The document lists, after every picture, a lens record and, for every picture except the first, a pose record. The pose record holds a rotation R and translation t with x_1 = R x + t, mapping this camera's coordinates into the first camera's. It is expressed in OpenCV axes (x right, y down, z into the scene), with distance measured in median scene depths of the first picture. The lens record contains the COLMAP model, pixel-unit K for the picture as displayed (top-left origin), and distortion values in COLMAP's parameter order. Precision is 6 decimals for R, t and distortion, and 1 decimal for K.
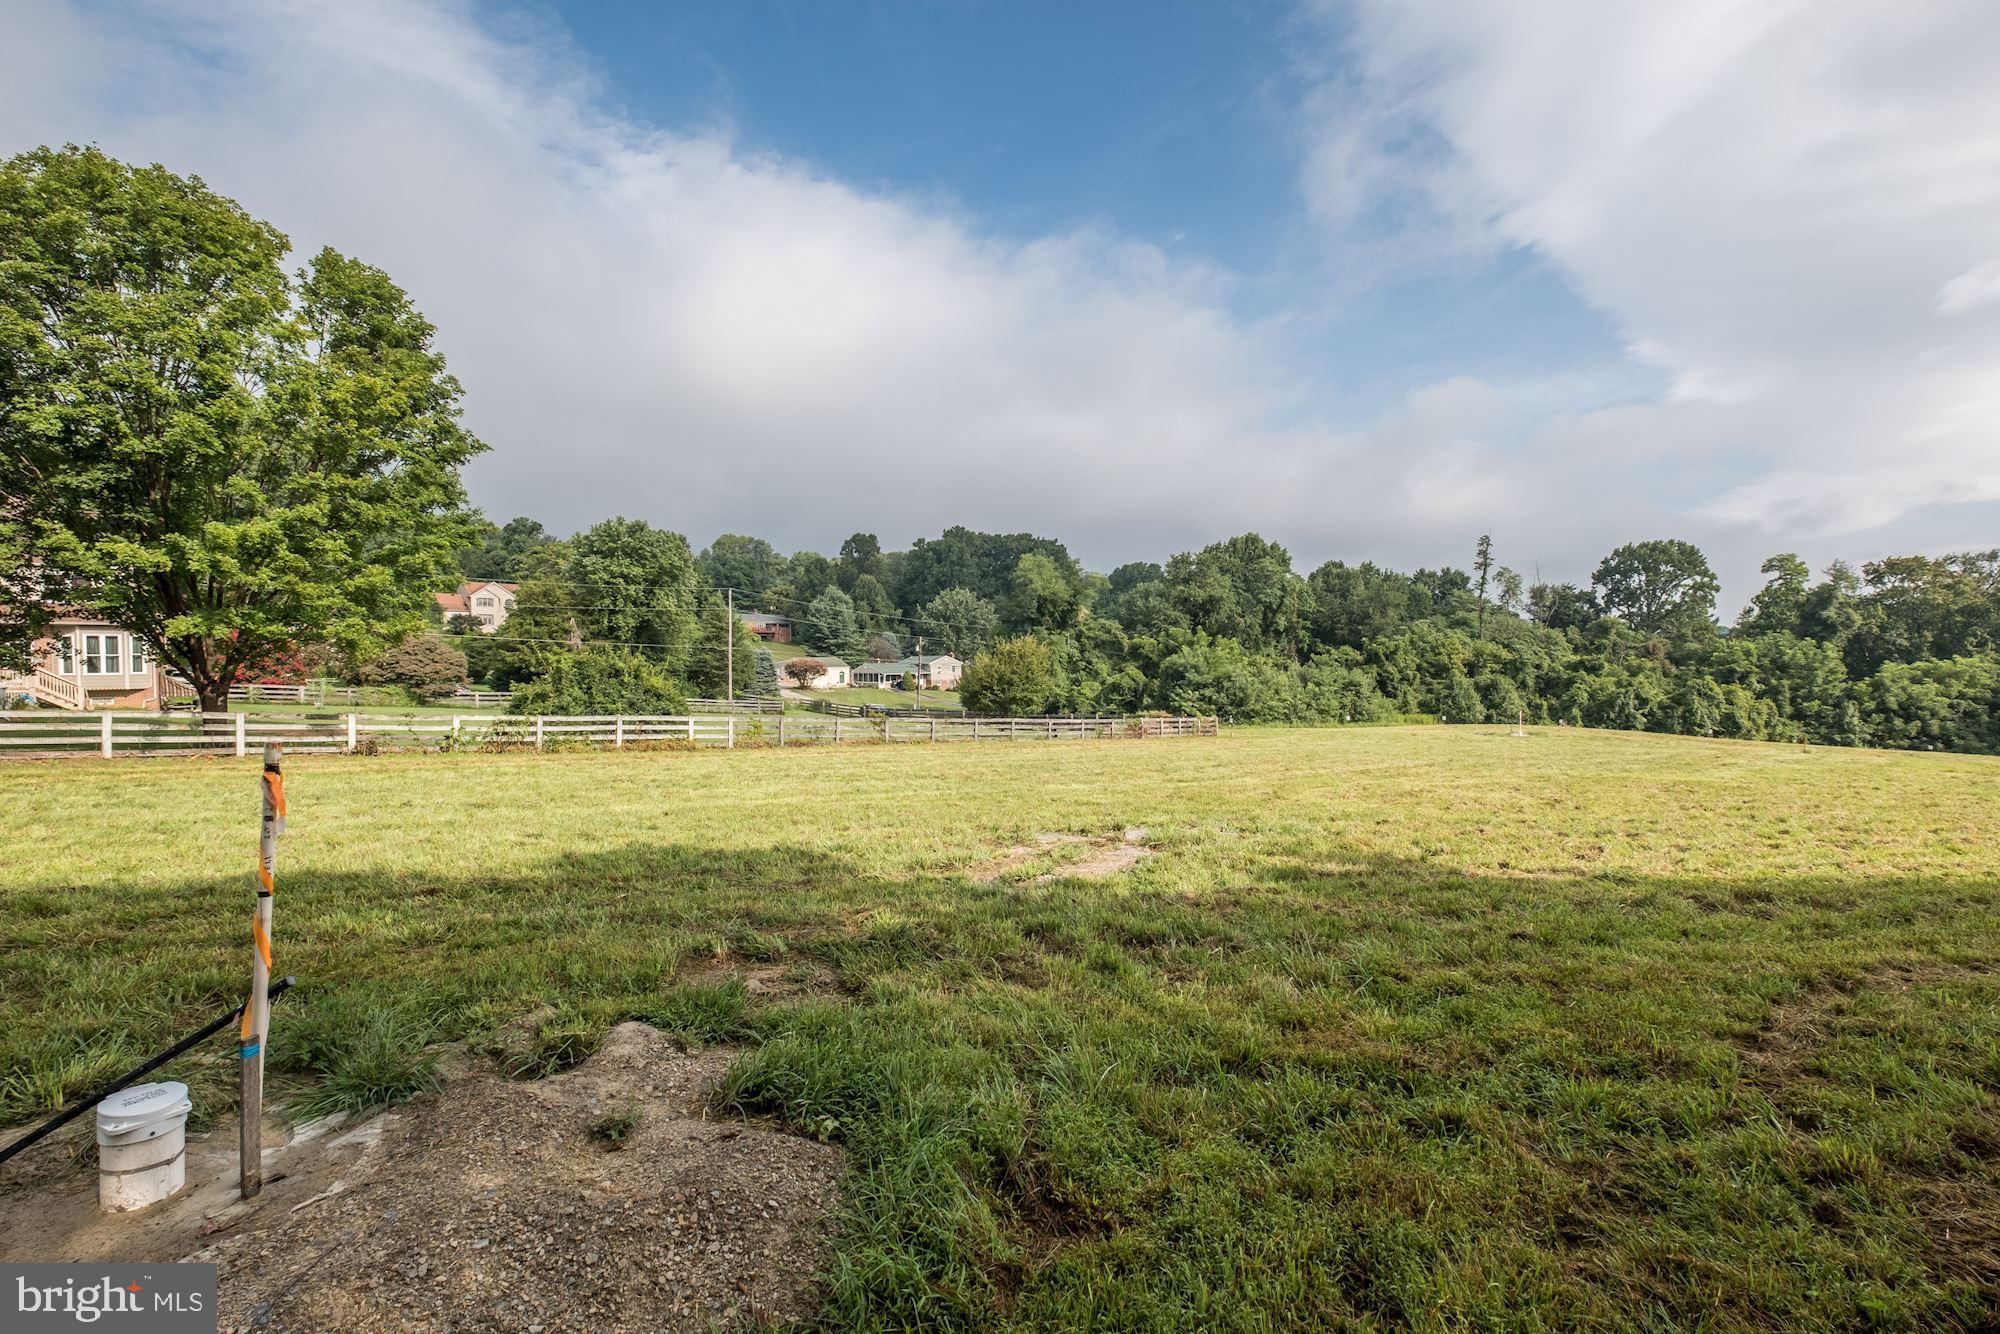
lens RADIAL K [[853.6, 0, 1013.3], [0, 853.6, 672.5], [0, 0, 1]] dist [-0.003985, -0.002920]
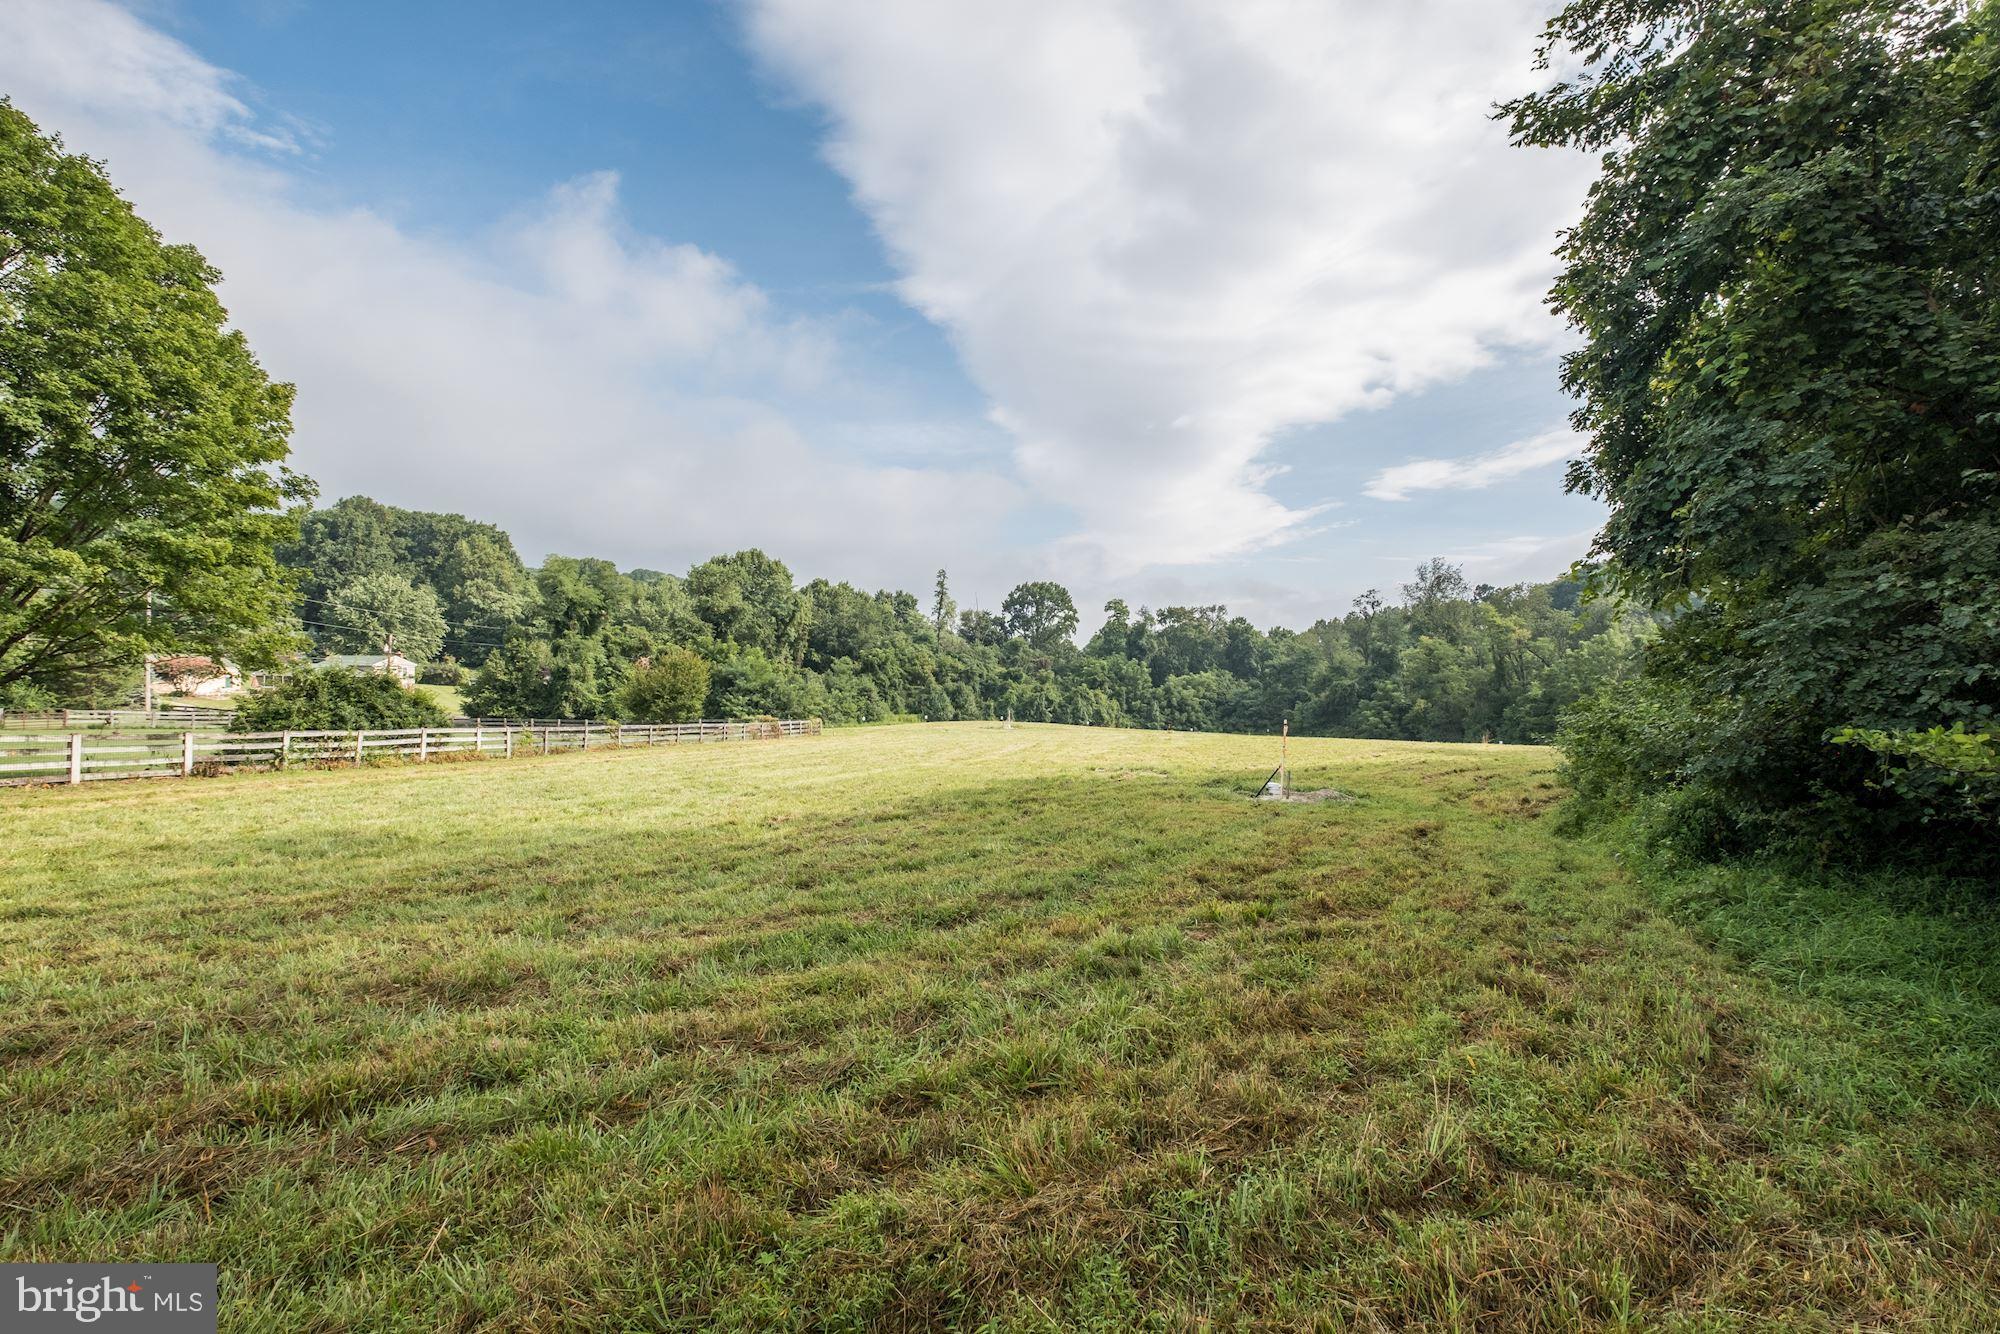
lens RADIAL K [[853.6, 0, 1002.7], [0, 853.6, 681.6], [0, 0, 1]] dist [-0.003985, -0.002920]
pose [[0.799577, 0.004566, 0.600546, -0.146562], [-0.009097, 0.999948, 0.004509, -0.004416], [-0.600495, -0.009069, 0.799577, -0.060495]]
